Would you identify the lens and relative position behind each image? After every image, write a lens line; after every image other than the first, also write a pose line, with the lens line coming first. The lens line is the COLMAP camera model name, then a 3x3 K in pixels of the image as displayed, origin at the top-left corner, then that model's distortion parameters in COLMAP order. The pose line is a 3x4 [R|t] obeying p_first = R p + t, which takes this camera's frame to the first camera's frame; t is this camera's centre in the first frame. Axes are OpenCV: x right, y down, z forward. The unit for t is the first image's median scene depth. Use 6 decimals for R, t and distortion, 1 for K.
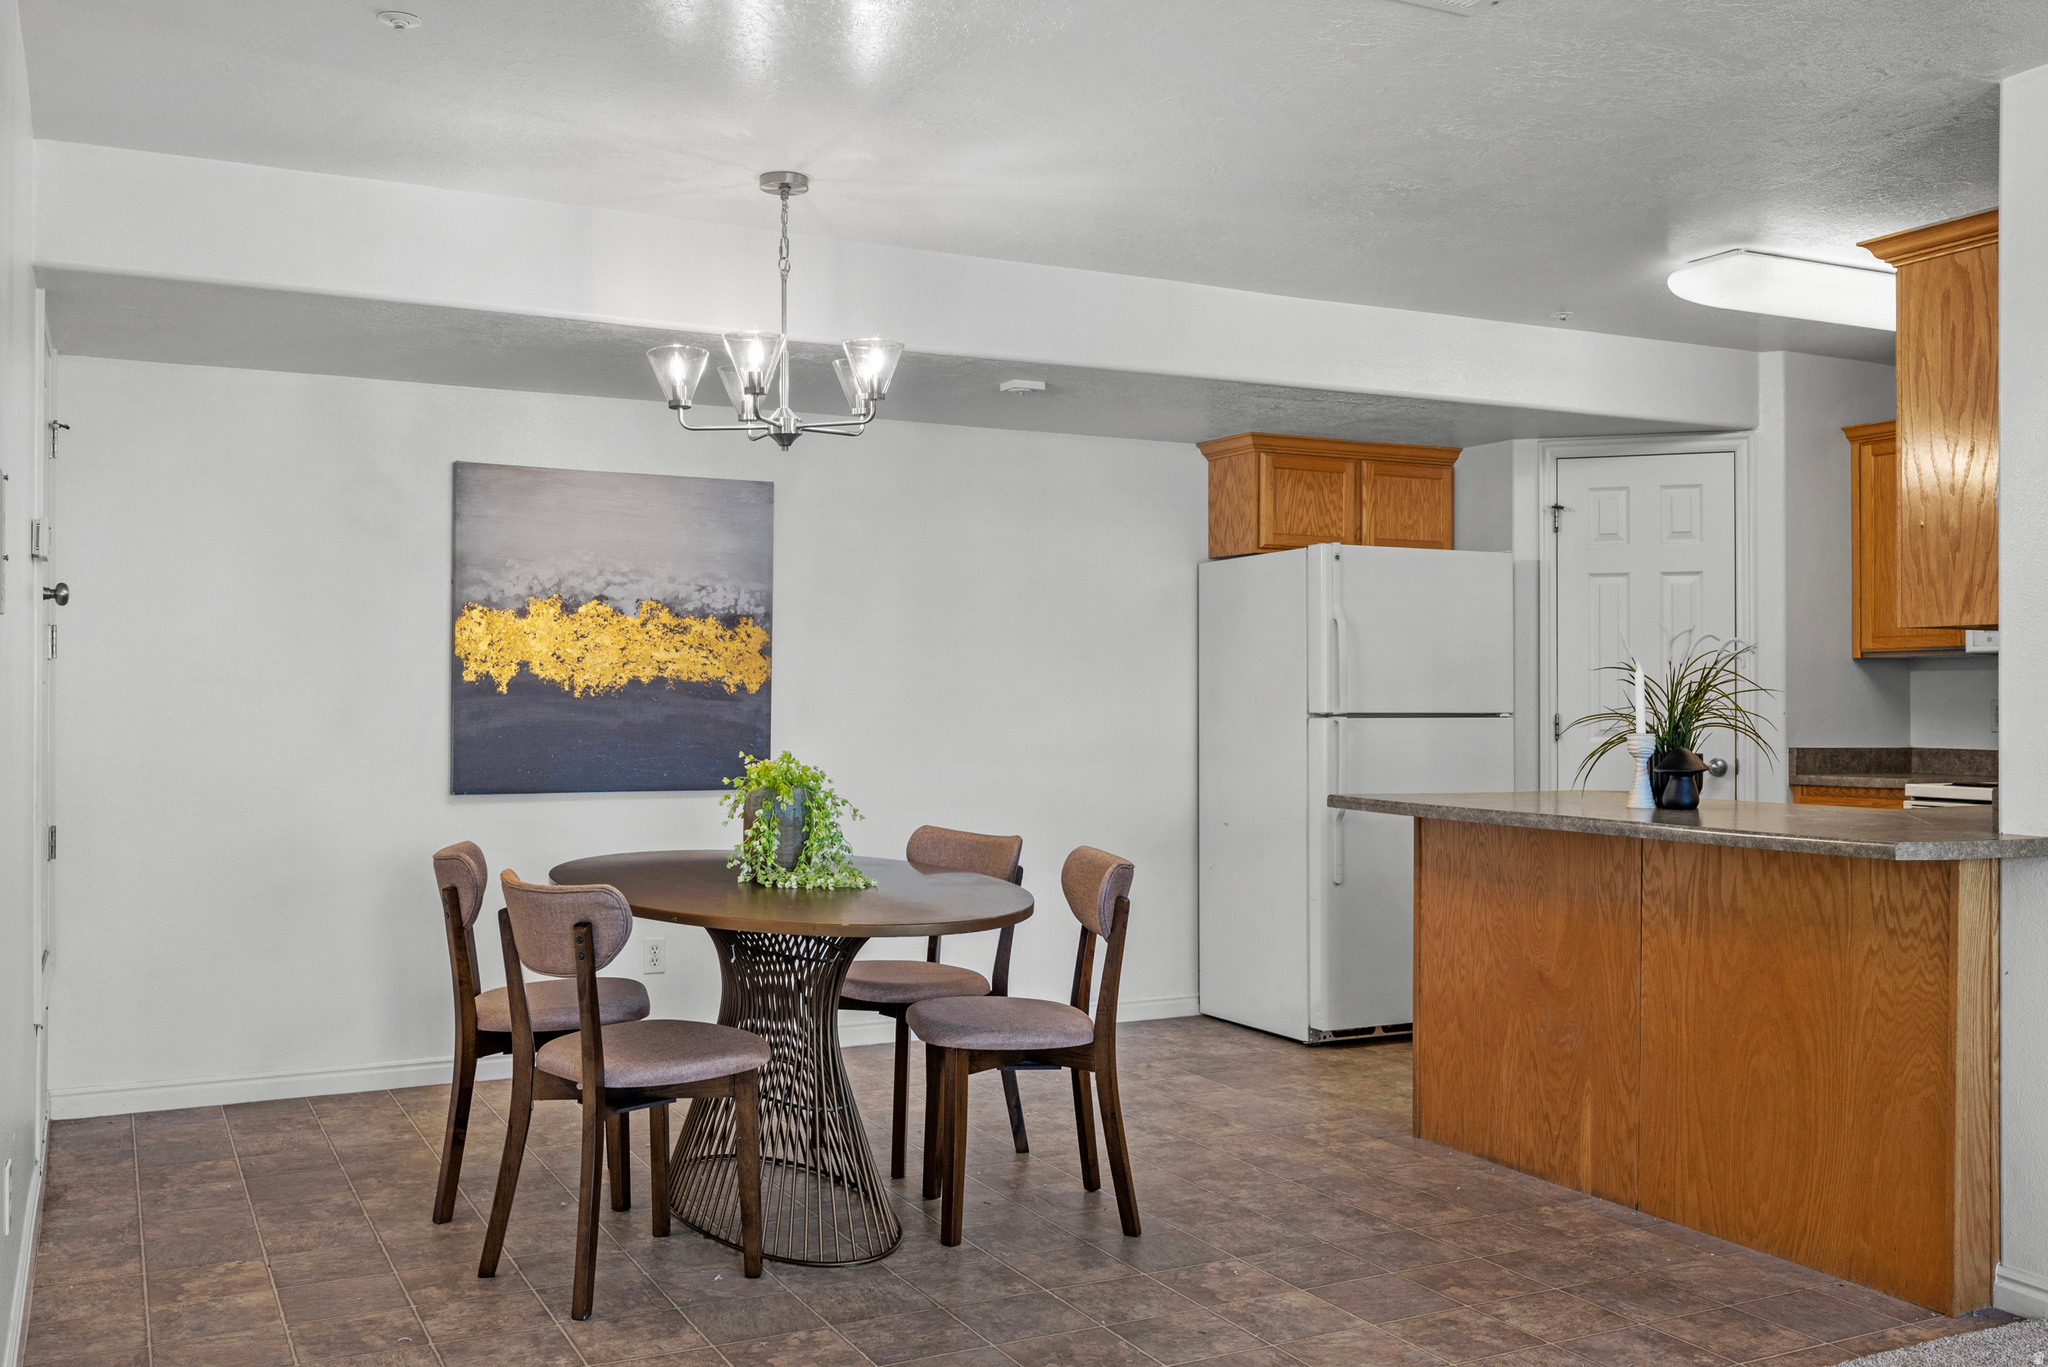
lens RADIAL K [[1810.0, 0, 1034.1], [0, 1810.0, 687.7], [0, 0, 1]] dist [-0.001944, -0.007942]
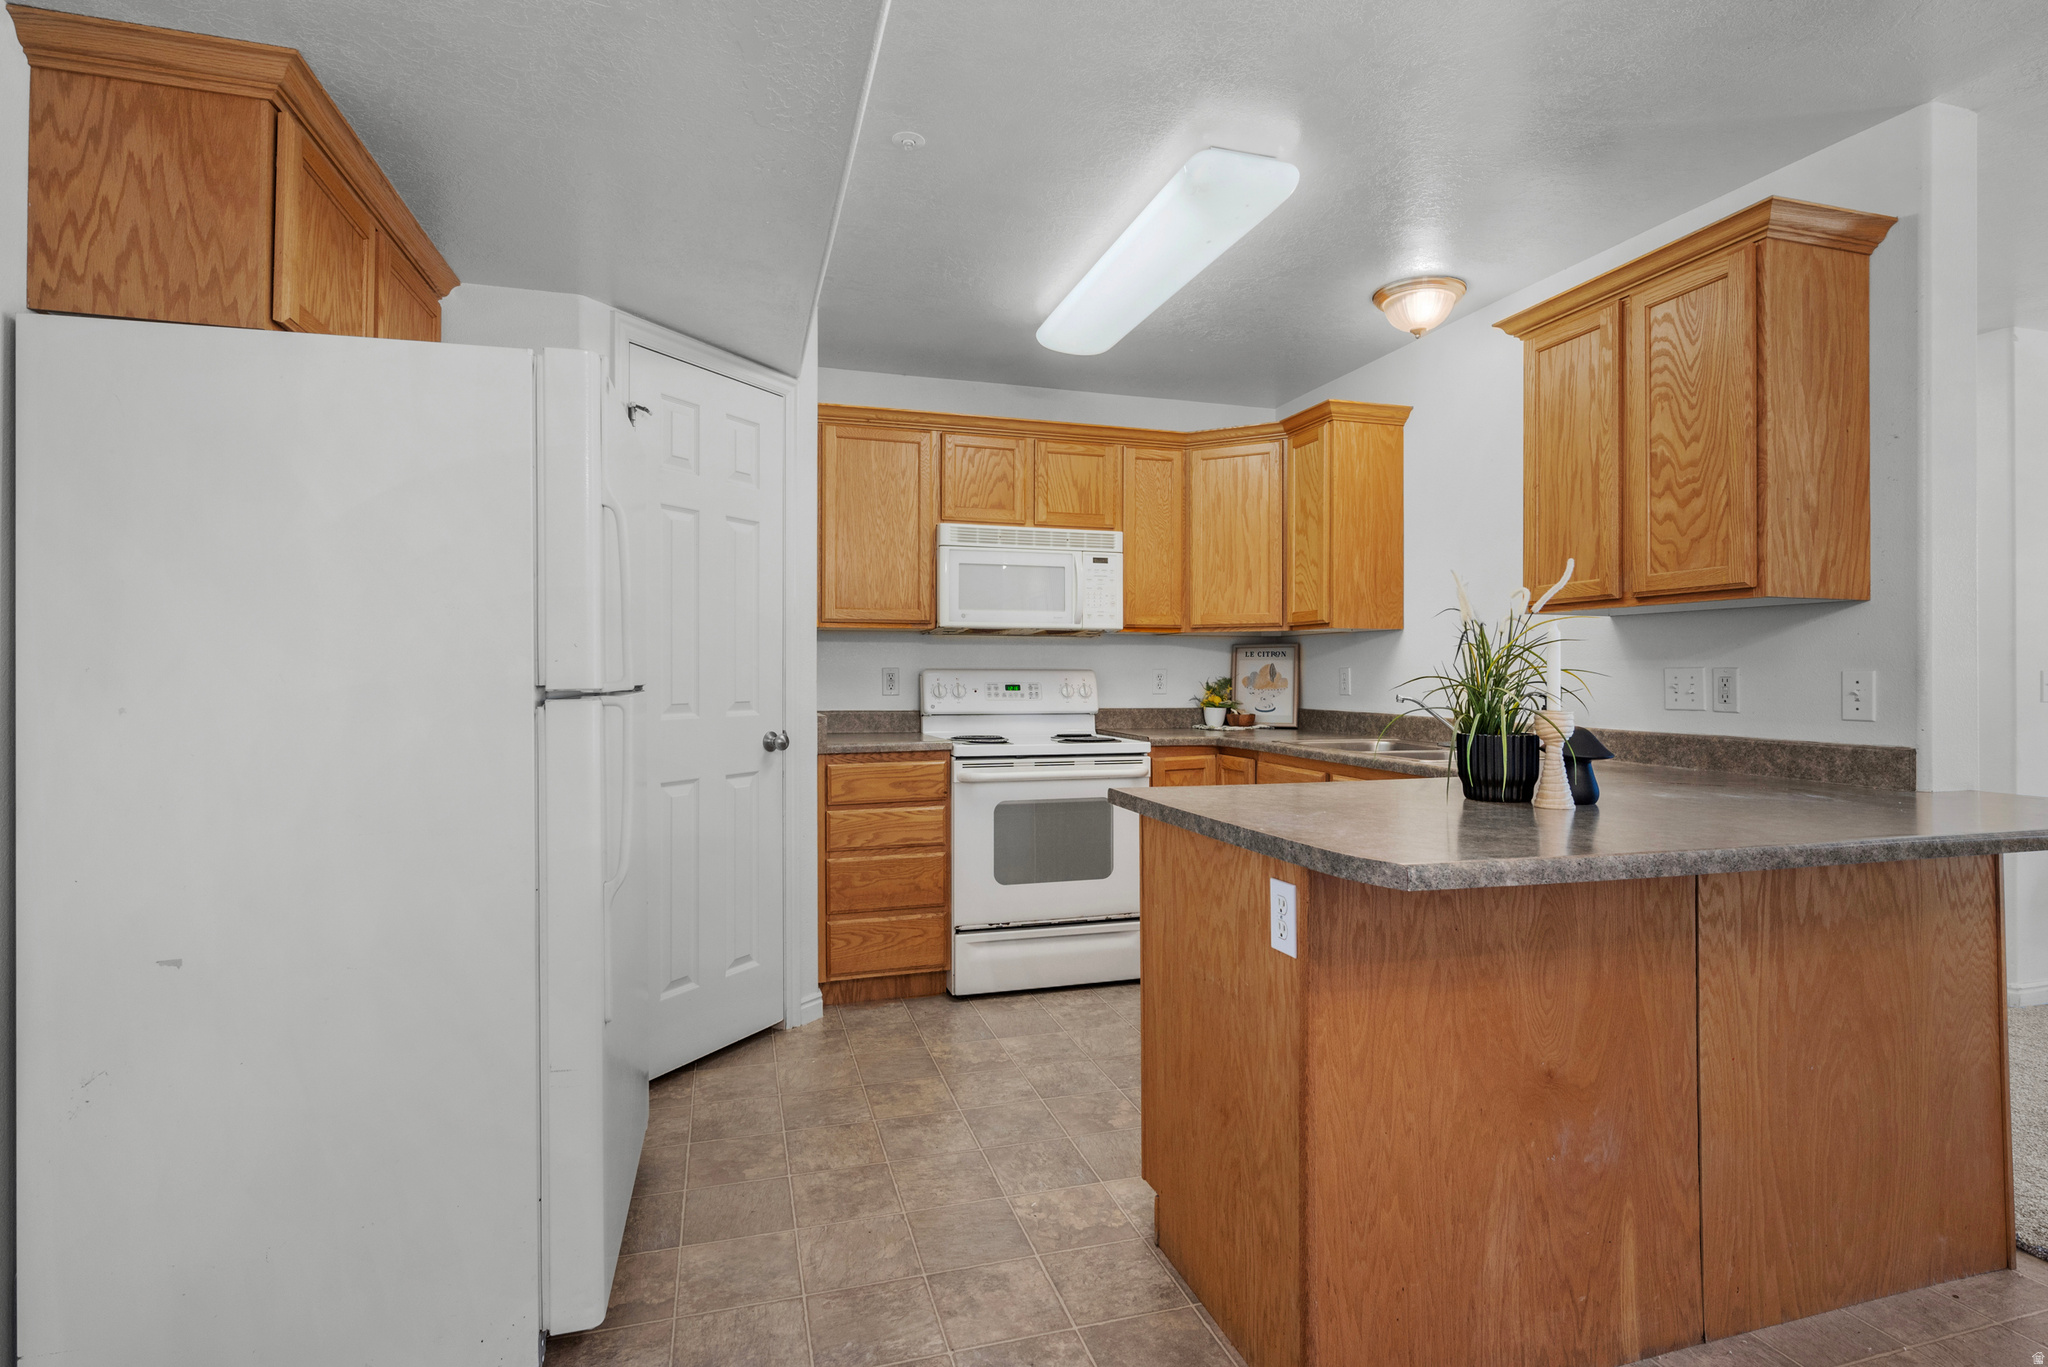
lens RADIAL K [[974.8, 0, 1021.4], [0, 974.8, 666.9], [0, 0, 1]] dist [0.001545, -0.001019]
pose [[0.184346, 0.003889, 0.982854, -0.124721], [-0.009596, 0.999952, -0.002156, 0.010426], [-0.982815, -0.009034, 0.184374, 1.246964]]
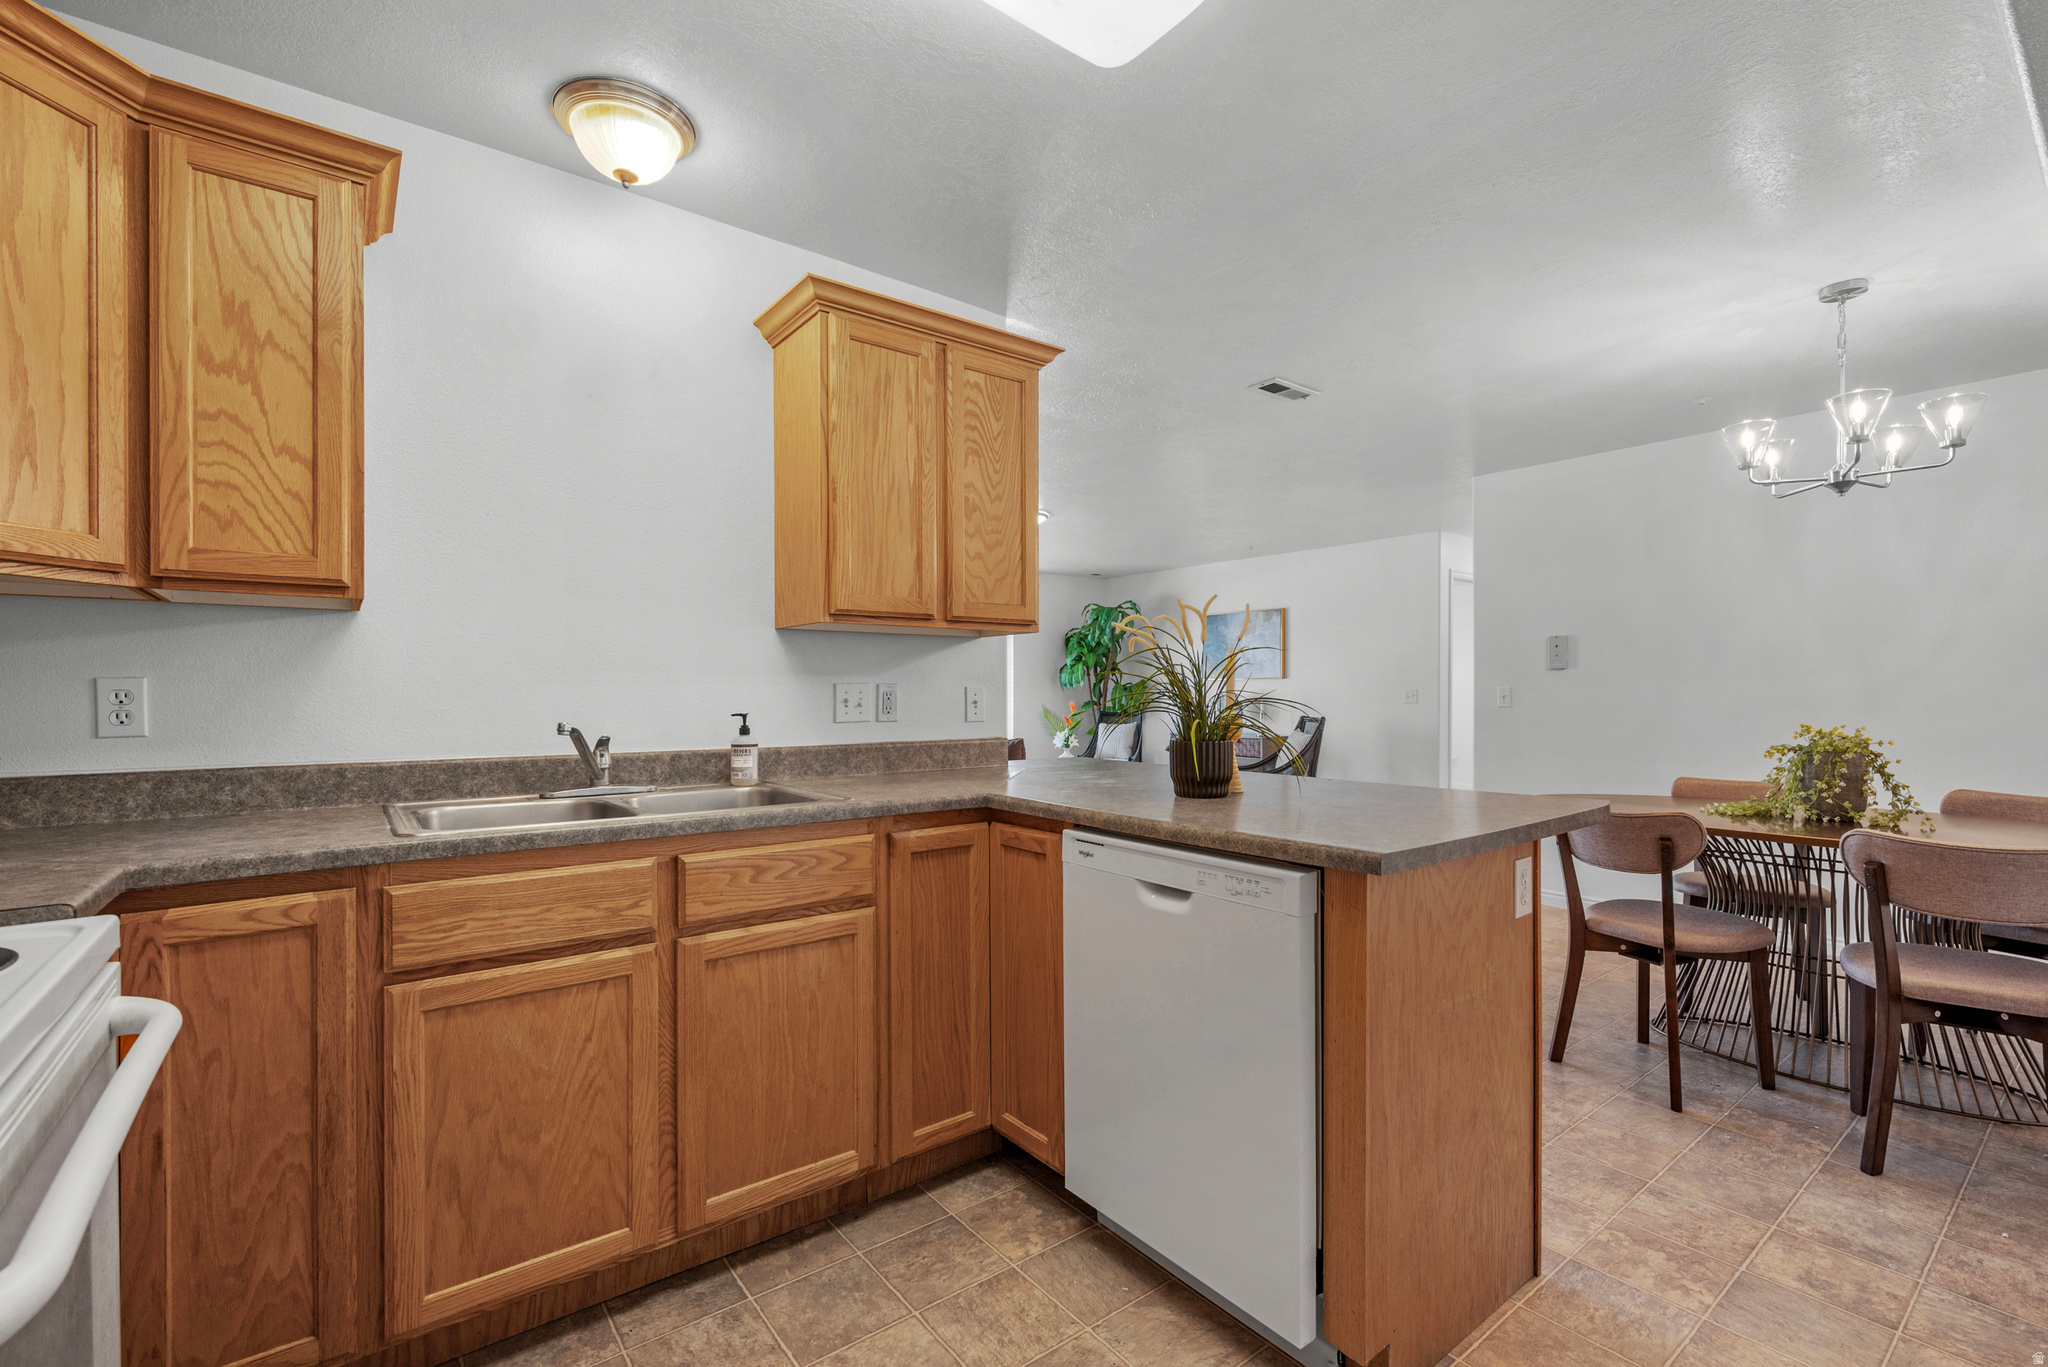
lens RADIAL K [[894.4, 0, 1026.9], [0, 894.4, 693.9], [0, 0, 1]] dist [-0.001895, 0.001318]
pose [[-0.984121, -0.000690, -0.177496, 0.578749], [-0.000045, 0.999993, -0.003635, 0.015324], [0.177497, -0.003569, -0.984115, 1.592476]]
